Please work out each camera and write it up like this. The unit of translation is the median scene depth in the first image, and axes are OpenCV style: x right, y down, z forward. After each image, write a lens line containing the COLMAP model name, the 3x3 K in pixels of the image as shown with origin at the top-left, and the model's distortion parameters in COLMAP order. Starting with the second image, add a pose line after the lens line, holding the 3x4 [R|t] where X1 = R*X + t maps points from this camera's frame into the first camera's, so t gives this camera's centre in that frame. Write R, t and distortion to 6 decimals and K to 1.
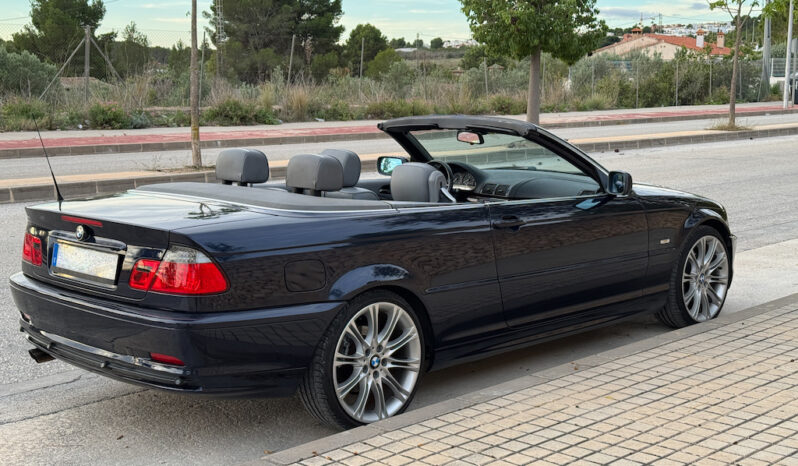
lens RADIAL K [[1068.9, 0, 398.2], [0, 1068.9, 233.1], [0, 0, 1]] dist [0.106346, 0.000000]
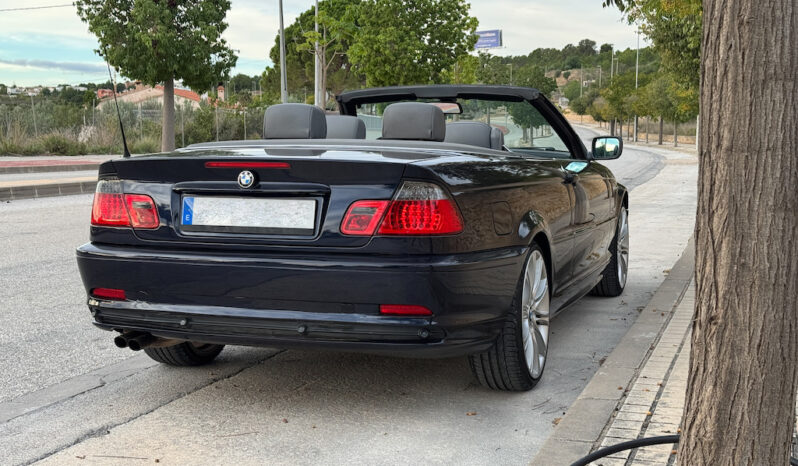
lens RADIAL K [[1068.9, 0, 399.6], [0, 1068.9, 232.9], [0, 0, 1]] dist [0.106346, 0.000000]
pose [[0.890452, -0.036053, 0.453648, -0.405014], [0.059120, 0.997574, -0.036764, 0.056625], [-0.451221, 0.059556, 0.890423, 0.146301]]
